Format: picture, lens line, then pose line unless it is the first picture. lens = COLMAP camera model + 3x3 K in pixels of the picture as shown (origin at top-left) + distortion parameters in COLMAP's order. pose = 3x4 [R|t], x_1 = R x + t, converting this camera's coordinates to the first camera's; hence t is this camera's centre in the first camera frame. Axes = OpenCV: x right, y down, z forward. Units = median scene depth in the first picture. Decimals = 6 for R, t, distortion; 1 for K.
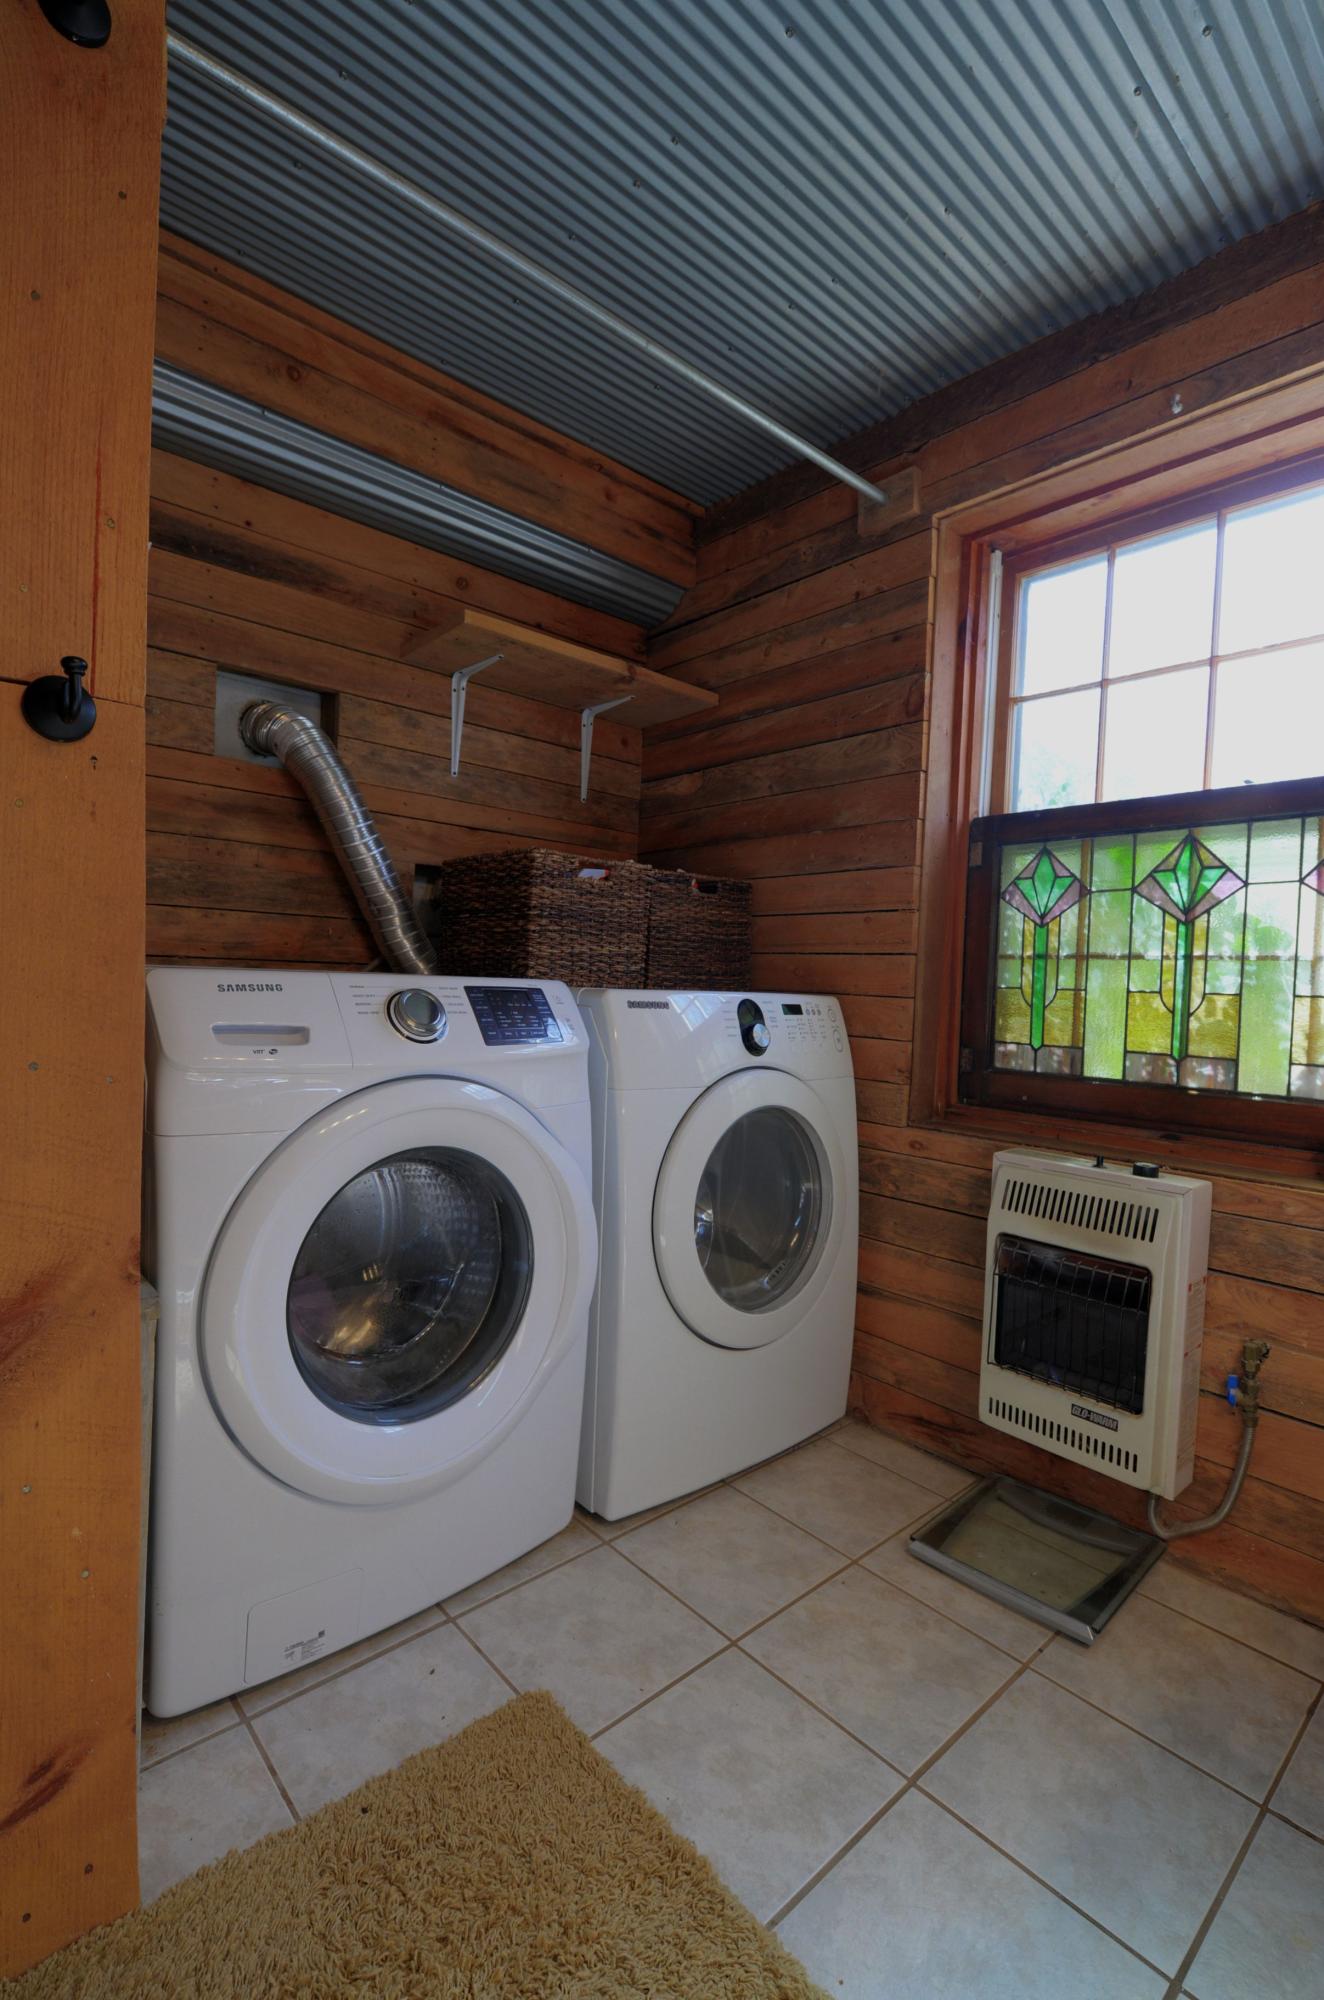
lens RADIAL K [[899.6, 0, 649.9], [0, 899.6, 1015.0], [0, 0, 1]] dist [-0.012442, -0.002712]
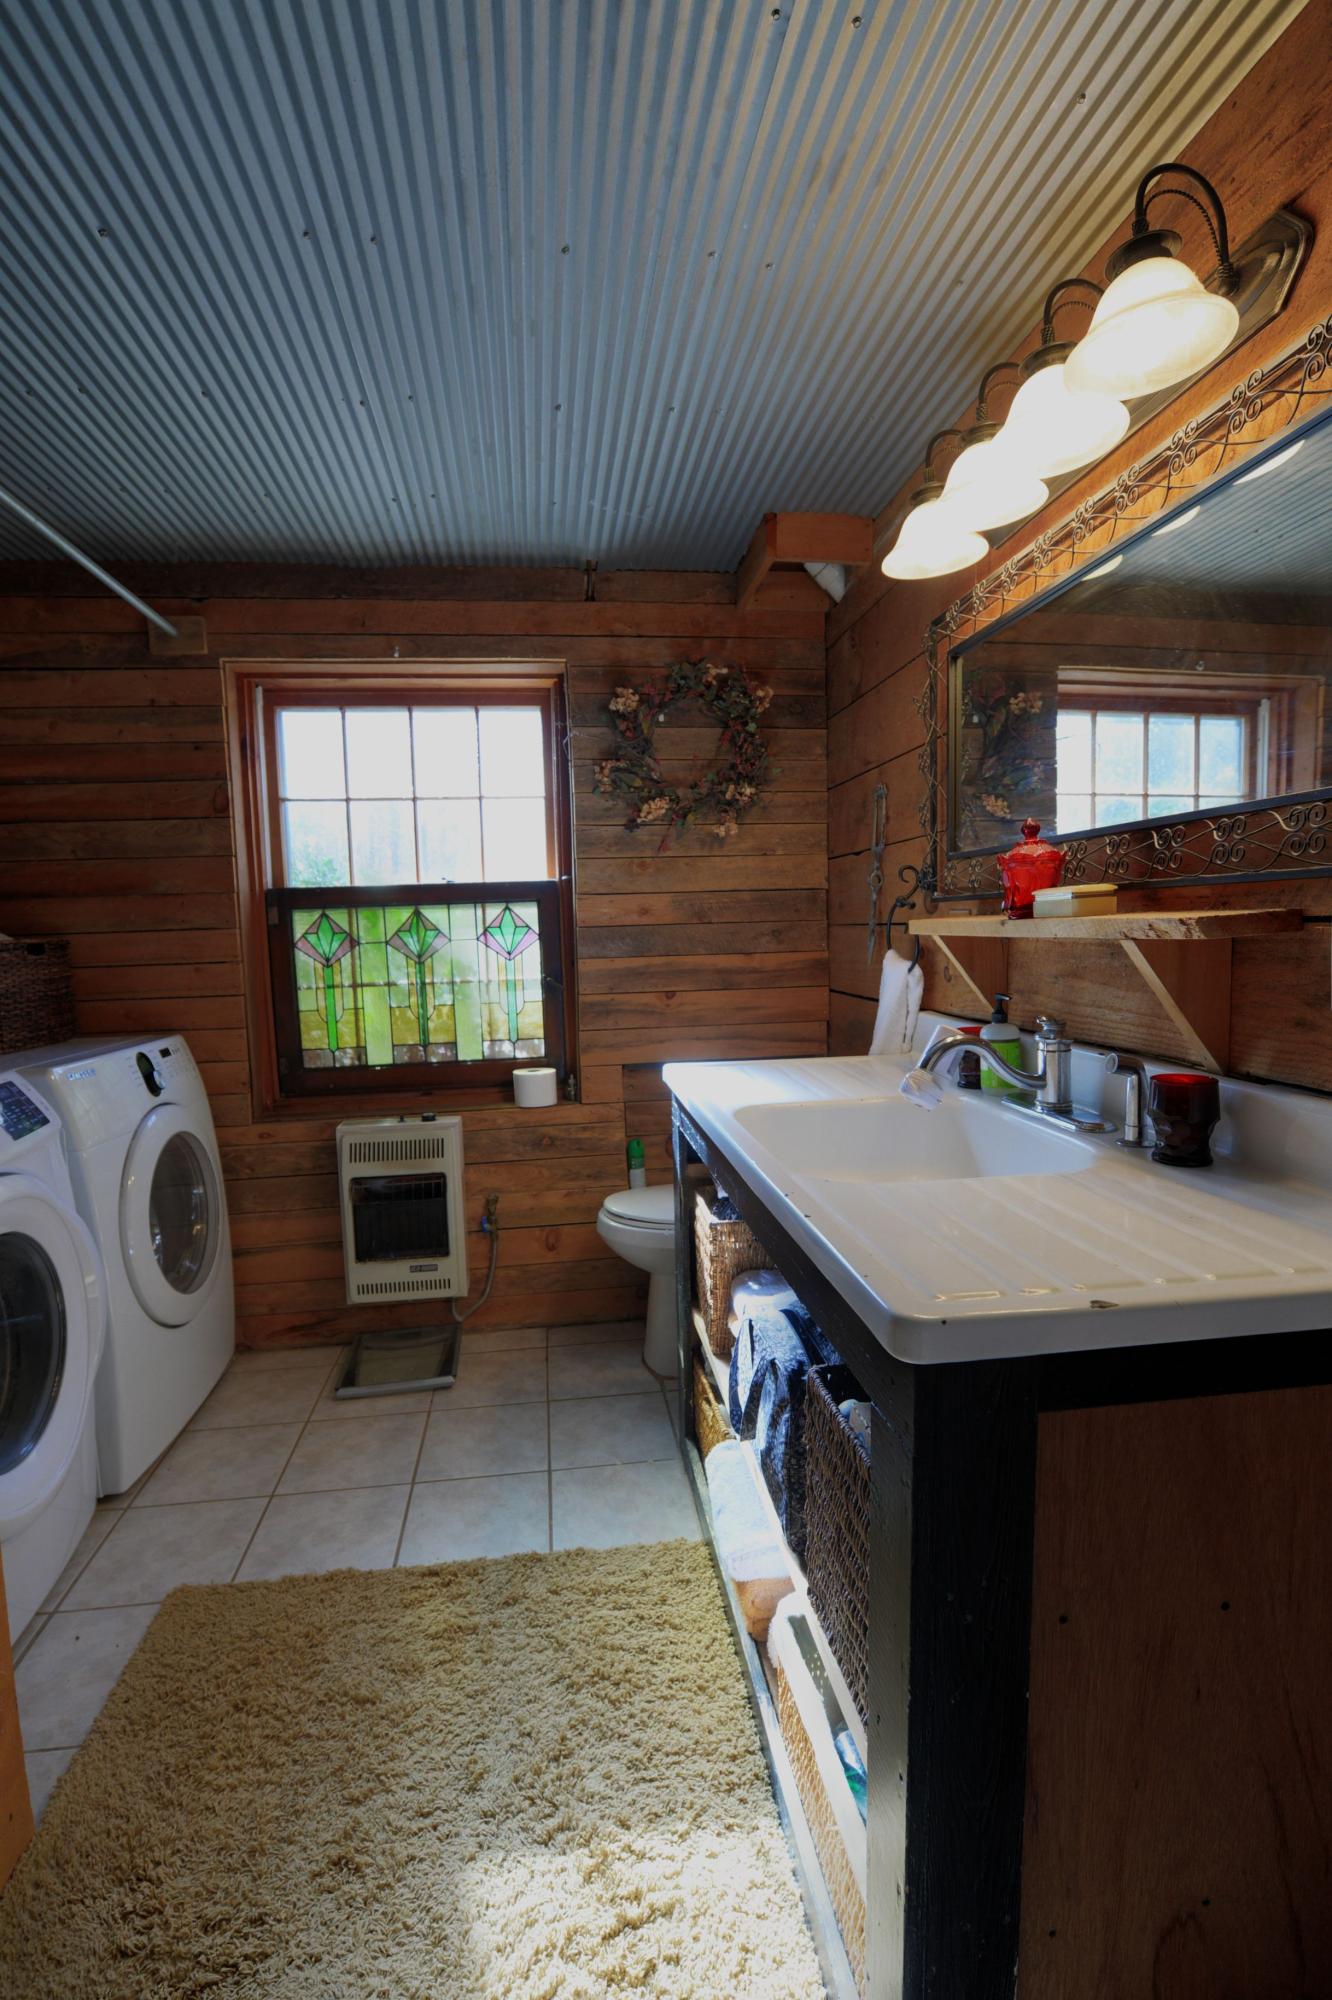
lens RADIAL K [[899.6, 0, 664.0], [0, 899.6, 998.0], [0, 0, 1]] dist [-0.012442, -0.002712]
pose [[0.552626, -0.116529, 0.825243, -0.518994], [0.079044, 0.993042, 0.087291, -0.147406], [-0.829672, 0.016991, 0.557992, -0.288835]]
